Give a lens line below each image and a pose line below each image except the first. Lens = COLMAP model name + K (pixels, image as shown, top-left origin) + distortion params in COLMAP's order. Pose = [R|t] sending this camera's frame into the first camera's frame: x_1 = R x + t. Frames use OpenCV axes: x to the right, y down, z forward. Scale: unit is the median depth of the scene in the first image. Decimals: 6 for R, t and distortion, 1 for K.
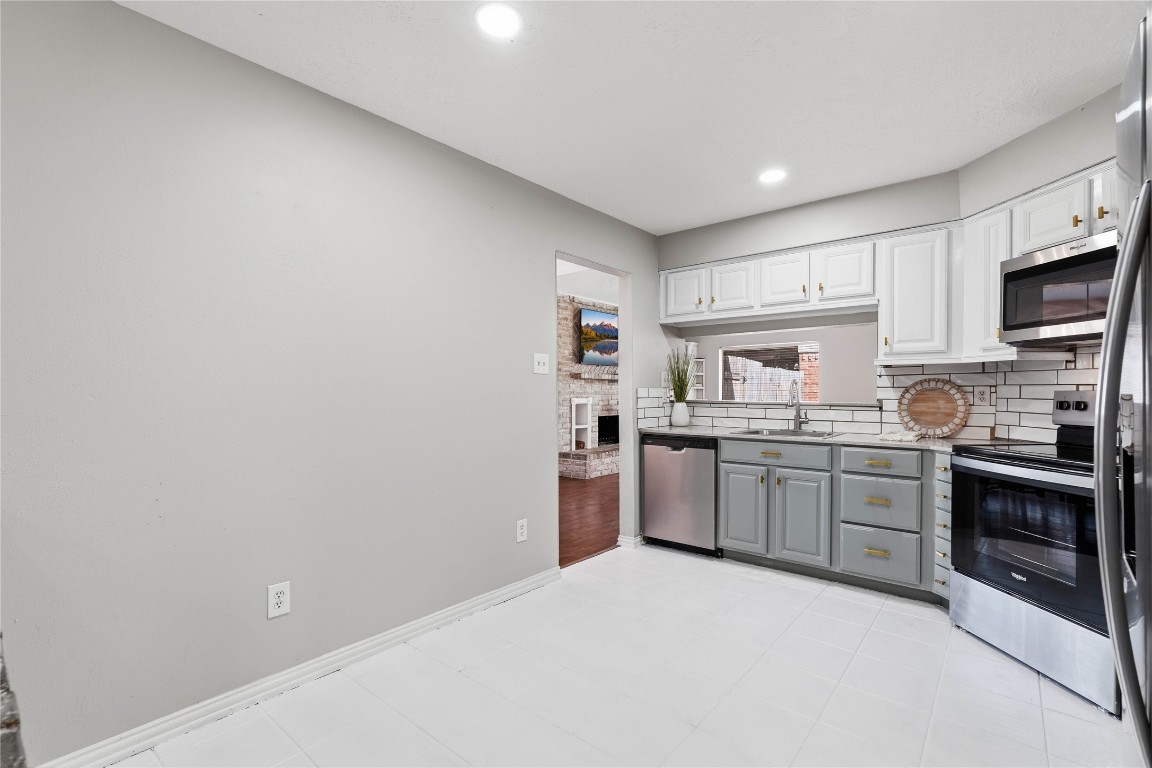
lens RADIAL K [[518.0, 0, 581.5], [0, 518.0, 391.9], [0, 0, 1]] dist [-0.006728, 0.003936]
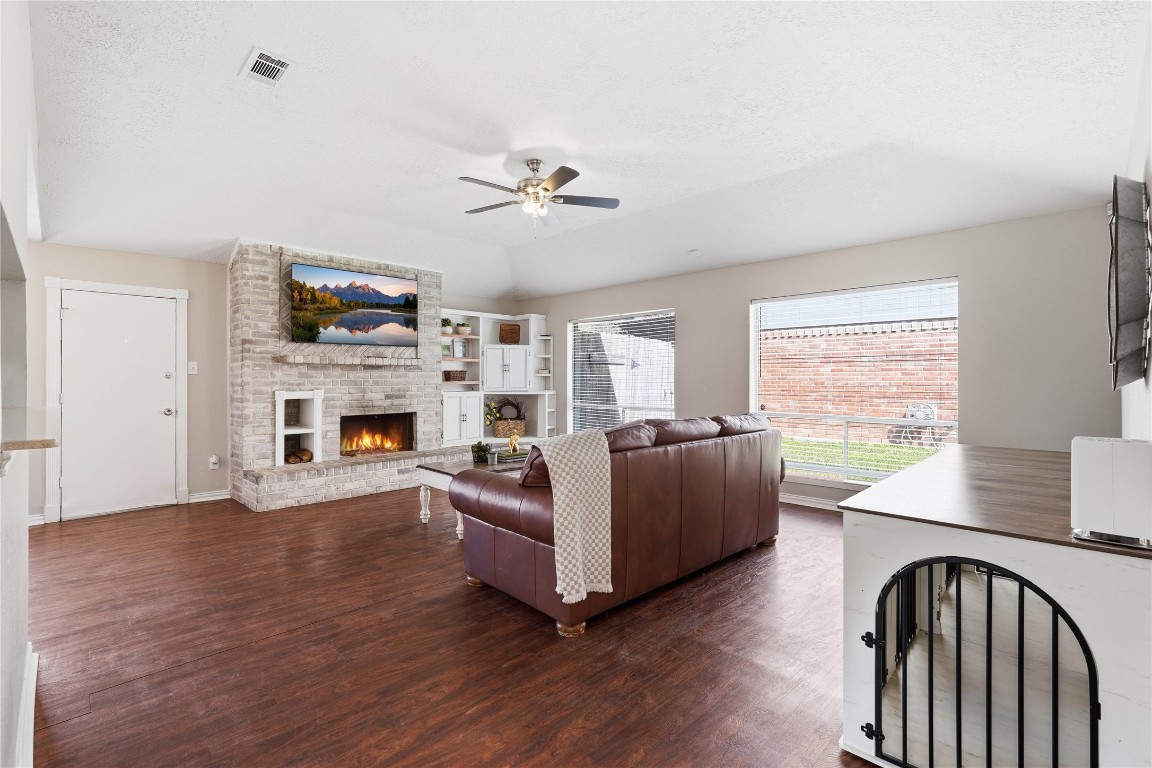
lens RADIAL K [[518.0, 0, 569.3], [0, 518.0, 375.2], [0, 0, 1]] dist [-0.006728, 0.003936]
pose [[0.995572, -0.000092, -0.094004, 0.874765], [-0.000123, 0.999997, -0.002291, -0.015774], [0.094004, 0.002292, 0.995569, 0.672714]]
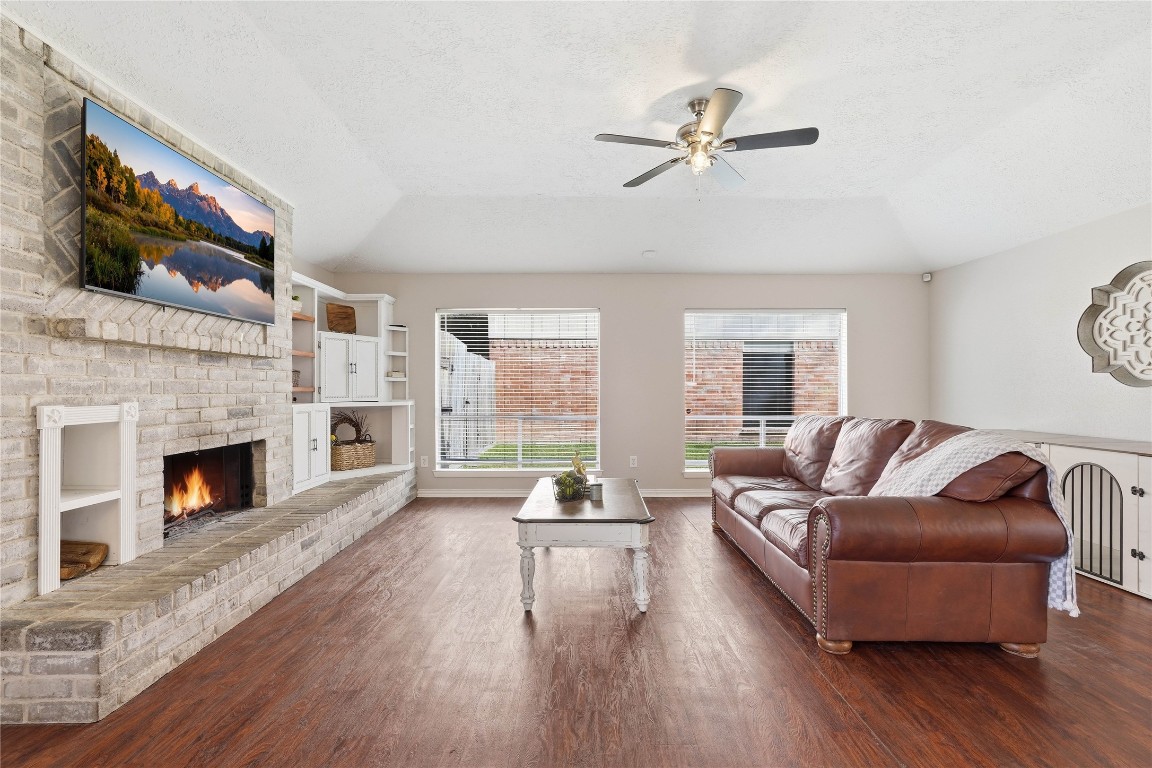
lens RADIAL K [[518.0, 0, 580.5], [0, 518.0, 392.3], [0, 0, 1]] dist [-0.006728, 0.003936]
pose [[0.763992, -0.003377, 0.645217, 0.047800], [-0.002711, 0.999961, 0.008443, 0.002592], [-0.645220, -0.008199, 0.763953, 1.188755]]
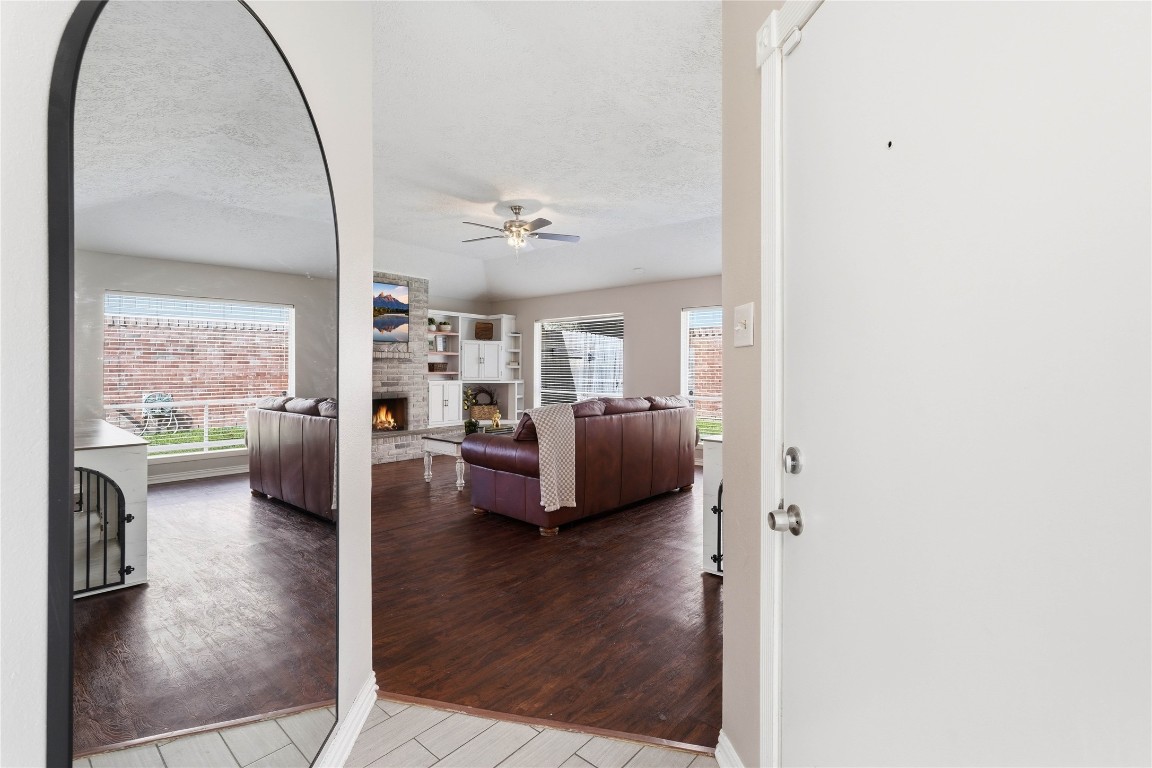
lens RADIAL K [[521.1, 0, 560.0], [0, 521.1, 362.5], [0, 0, 1]] dist [-0.003050, 0.001518]
pose [[0.999577, 0.003211, -0.028900, 0.865154], [-0.003516, 0.999939, -0.010490, -0.016017], [0.028864, 0.010588, 0.999527, 0.317973]]
